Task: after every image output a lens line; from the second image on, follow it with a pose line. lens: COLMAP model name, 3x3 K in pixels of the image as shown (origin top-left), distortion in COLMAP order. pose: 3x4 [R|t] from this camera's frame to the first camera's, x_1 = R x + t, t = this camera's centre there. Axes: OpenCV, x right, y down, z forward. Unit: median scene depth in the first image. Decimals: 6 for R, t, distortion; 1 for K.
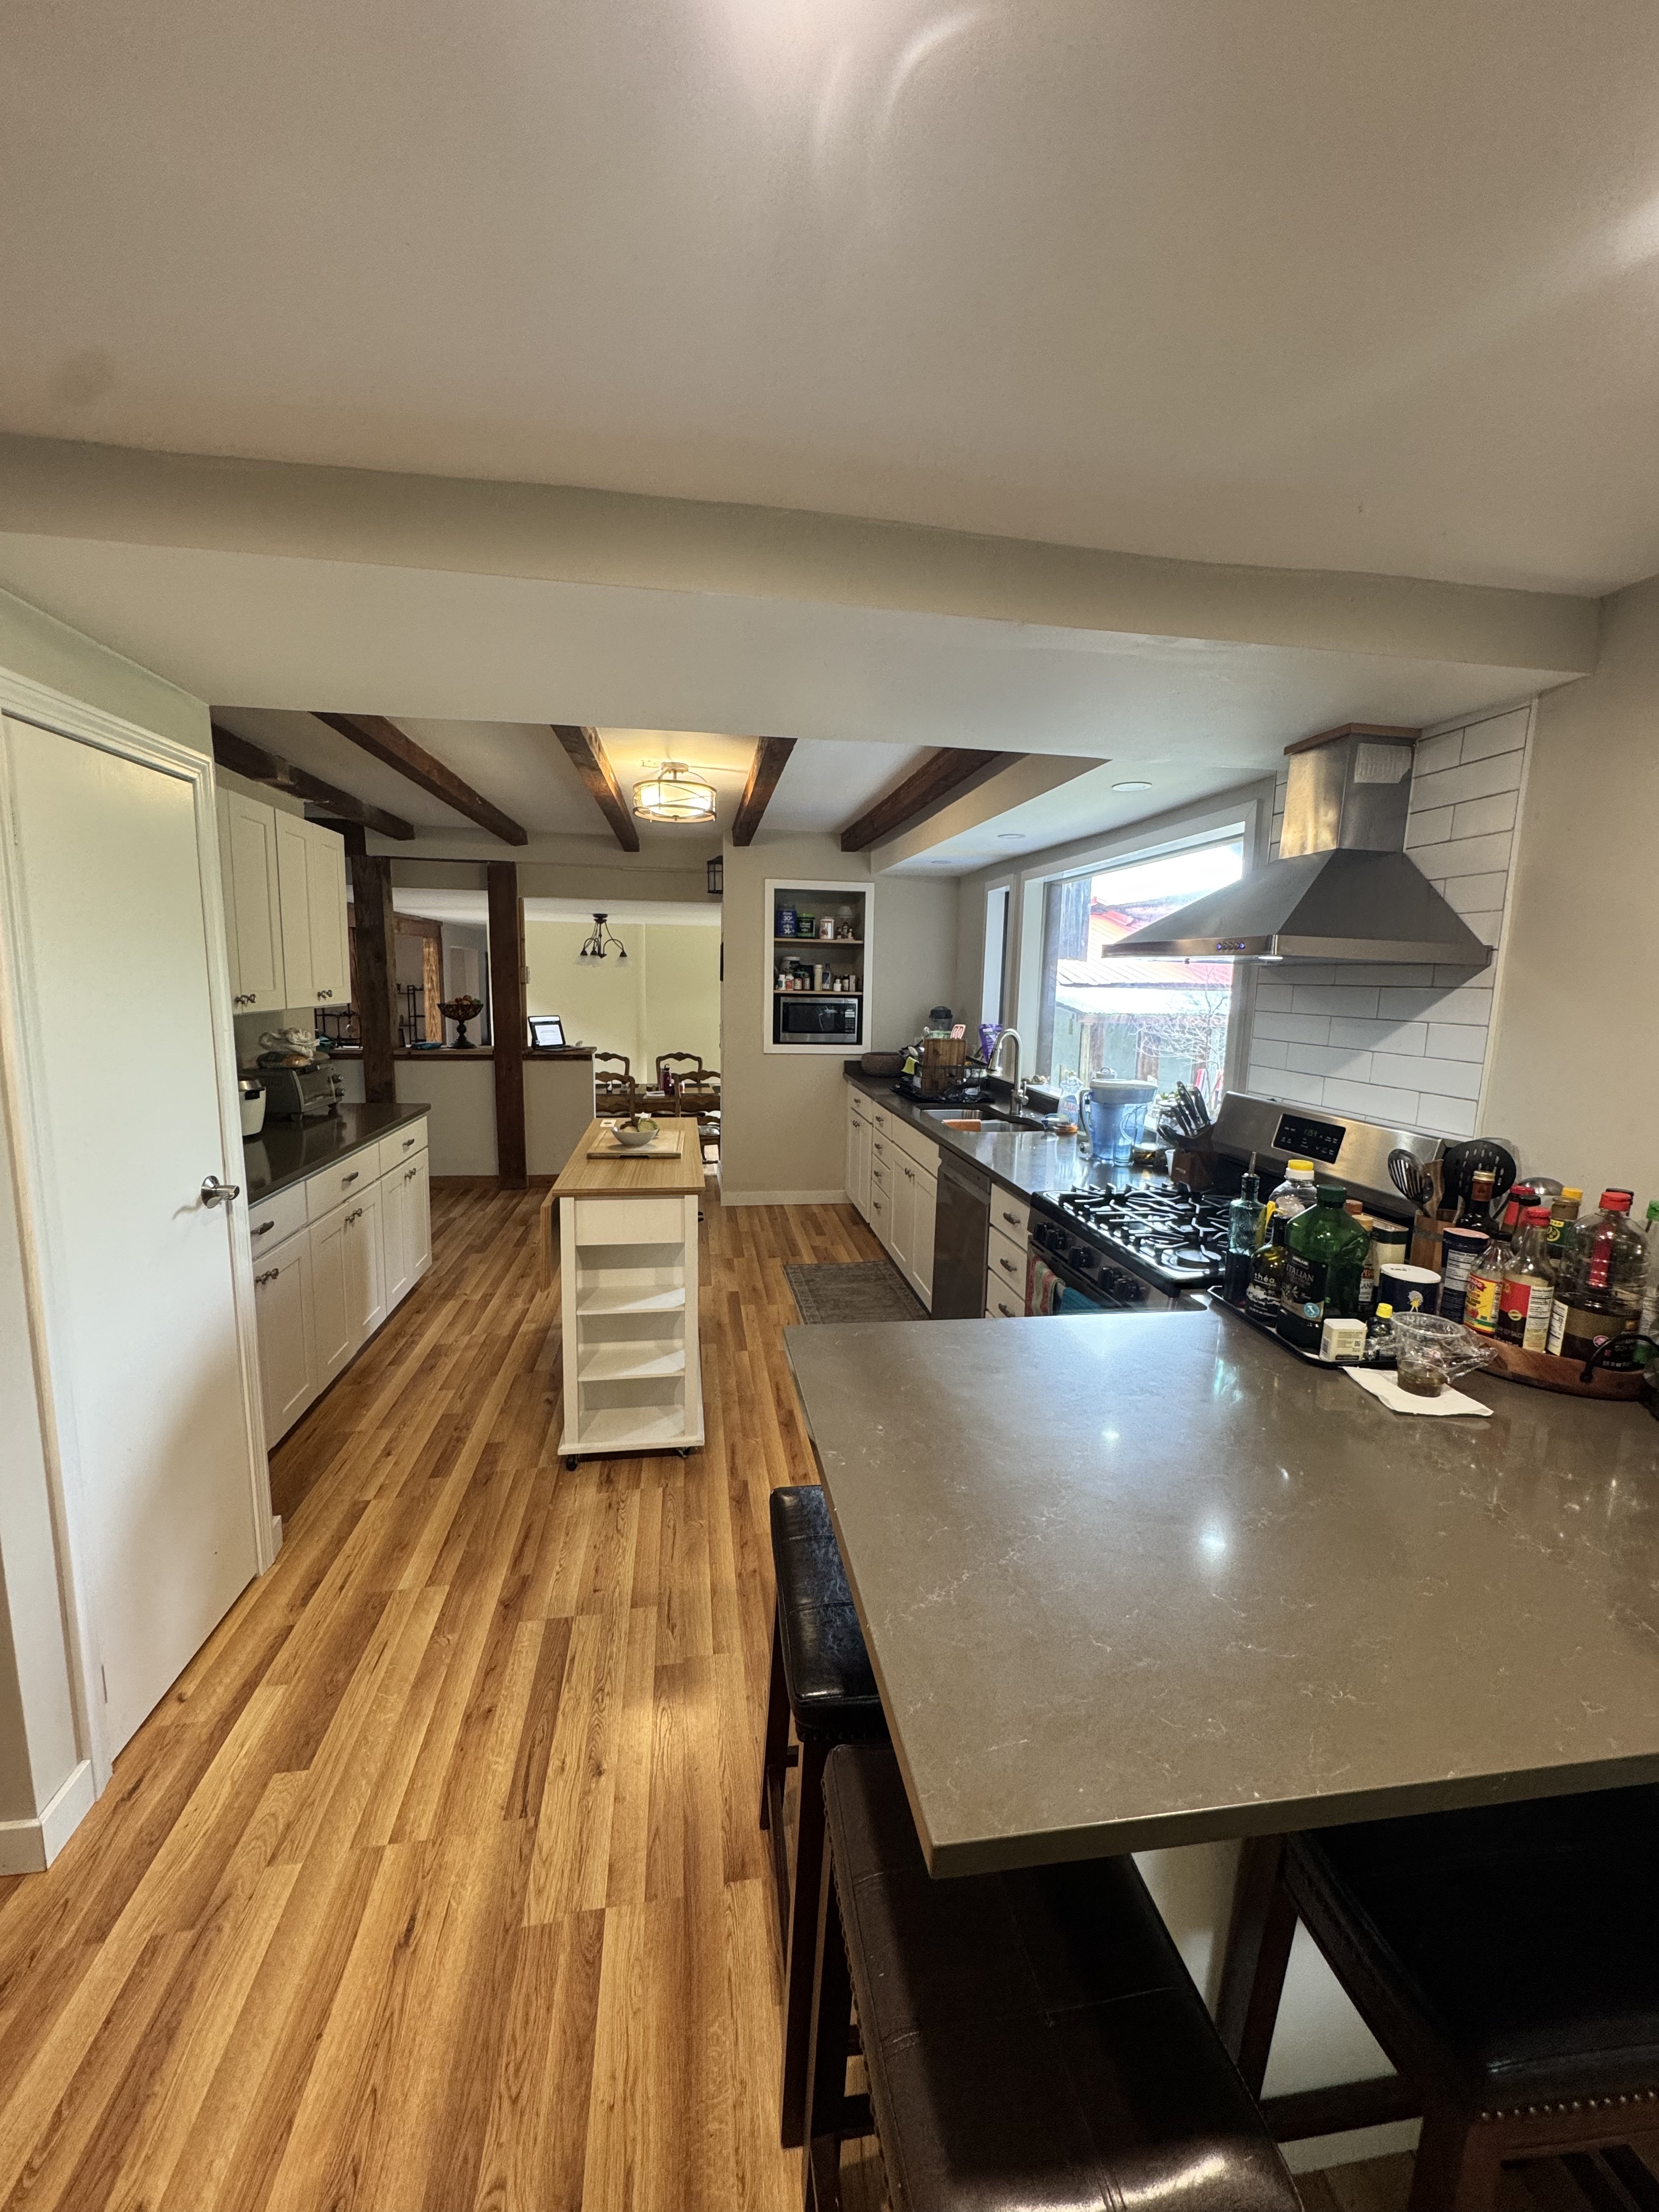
lens RADIAL K [[887.6, 0, 832.4], [0, 887.6, 1104.1], [0, 0, 1]] dist [-0.001751, 0.001303]
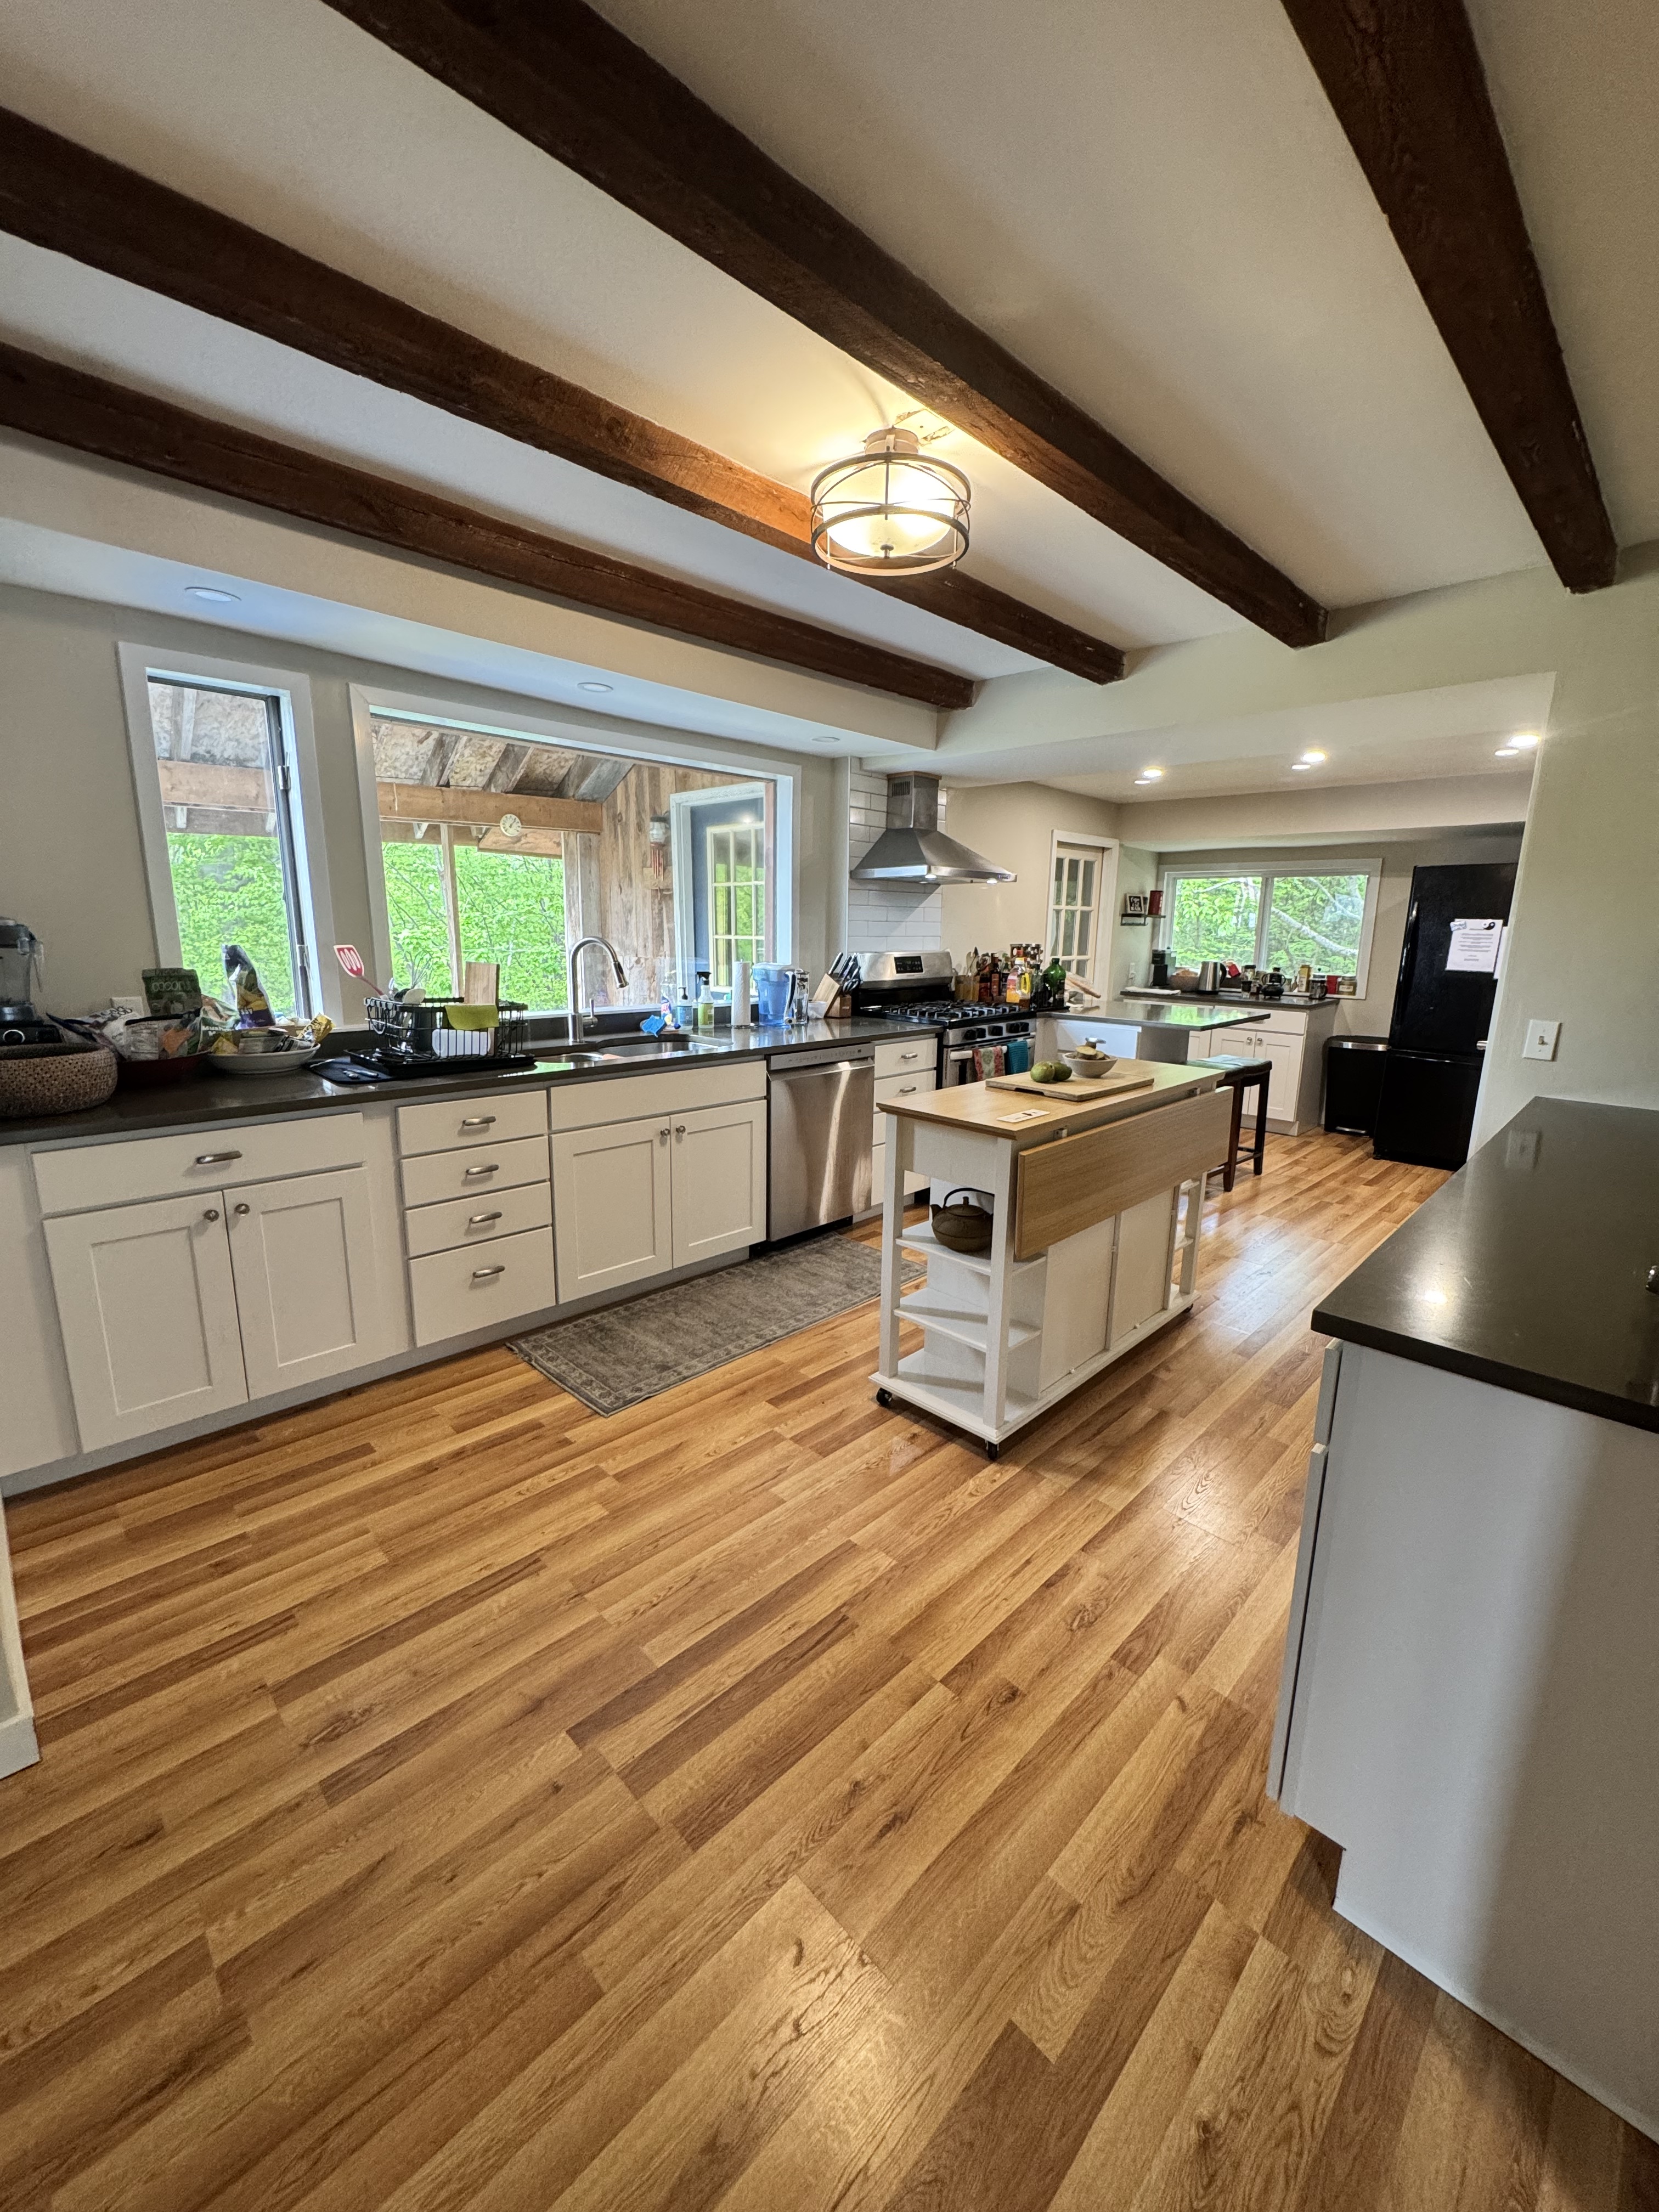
lens RADIAL K [[885.6, 0, 825.3], [0, 885.6, 1103.6], [0, 0, 1]] dist [-0.000282, 0.000073]
pose [[-0.584721, -0.194783, 0.787503, -0.847048], [0.087916, 0.949814, 0.300207, -0.235683], [-0.806456, 0.244772, -0.538252, 1.867579]]
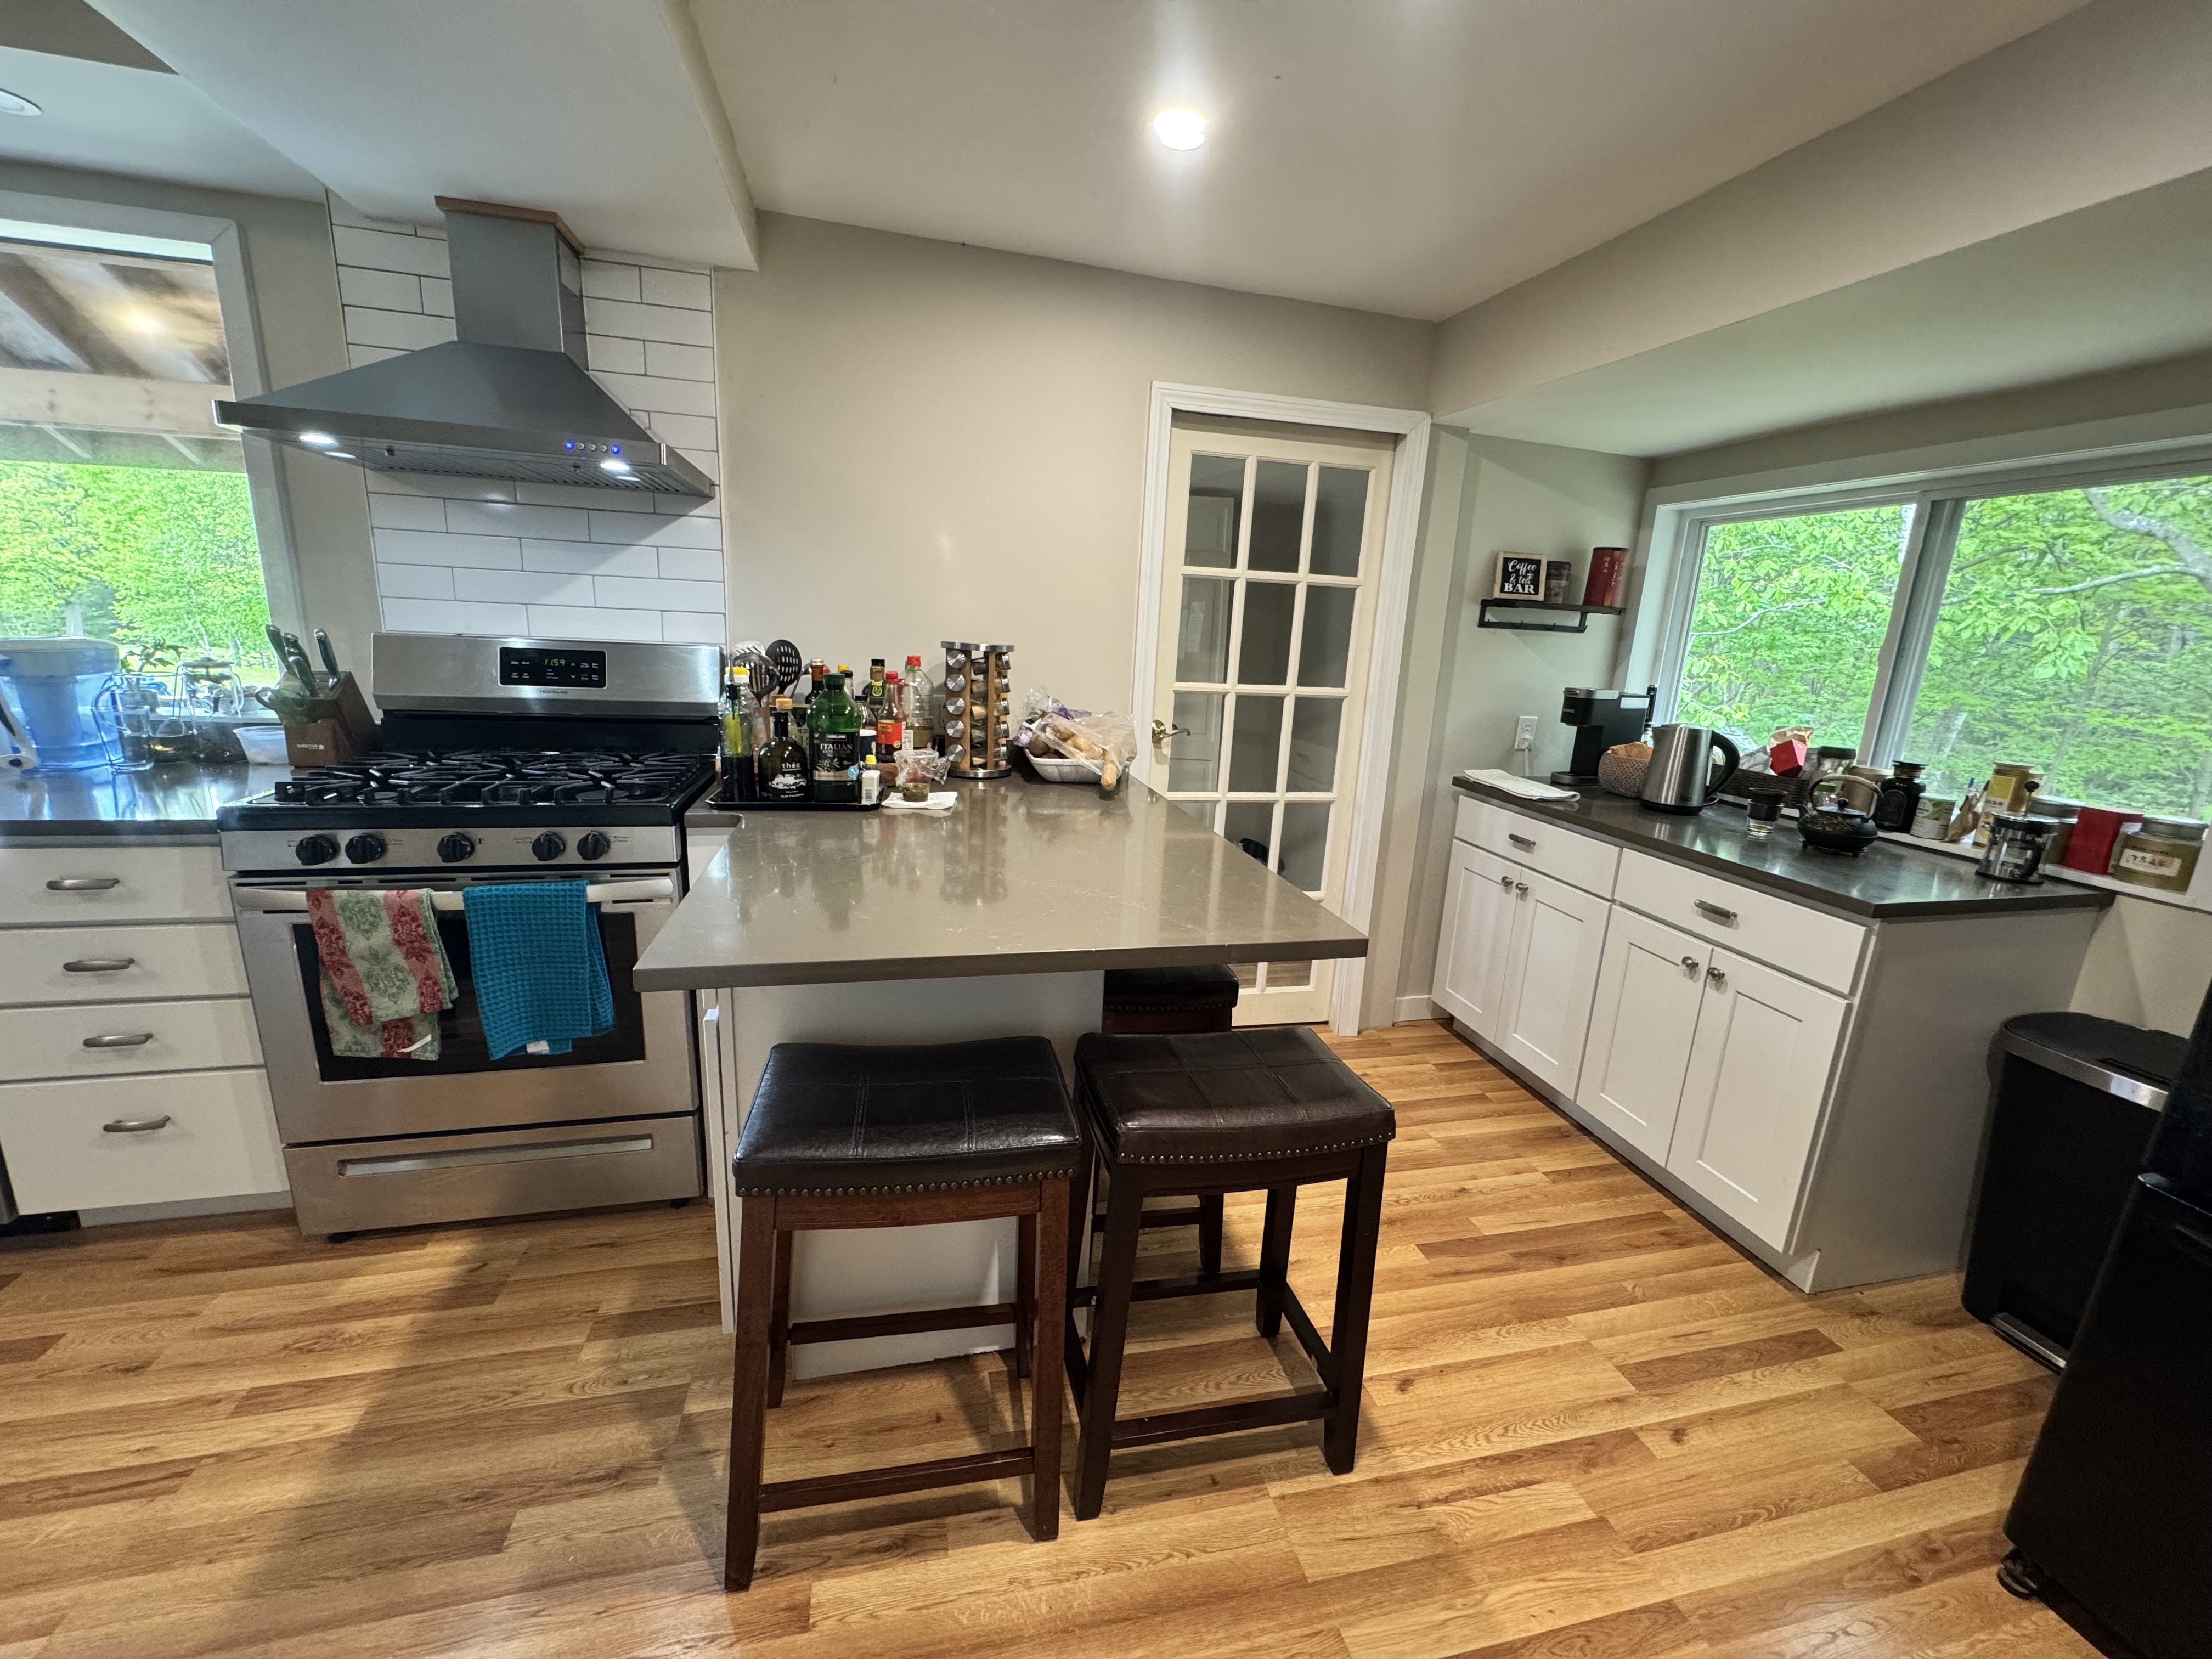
lens RADIAL K [[887.6, 0, 1102.0], [0, 887.6, 824.7], [0, 0, 1]] dist [-0.001751, 0.001303]
pose [[-0.073989, -0.255643, 0.963936, -0.378379], [0.088418, 0.961097, 0.261677, 0.002256], [-0.993332, 0.104590, -0.048507, 0.370511]]
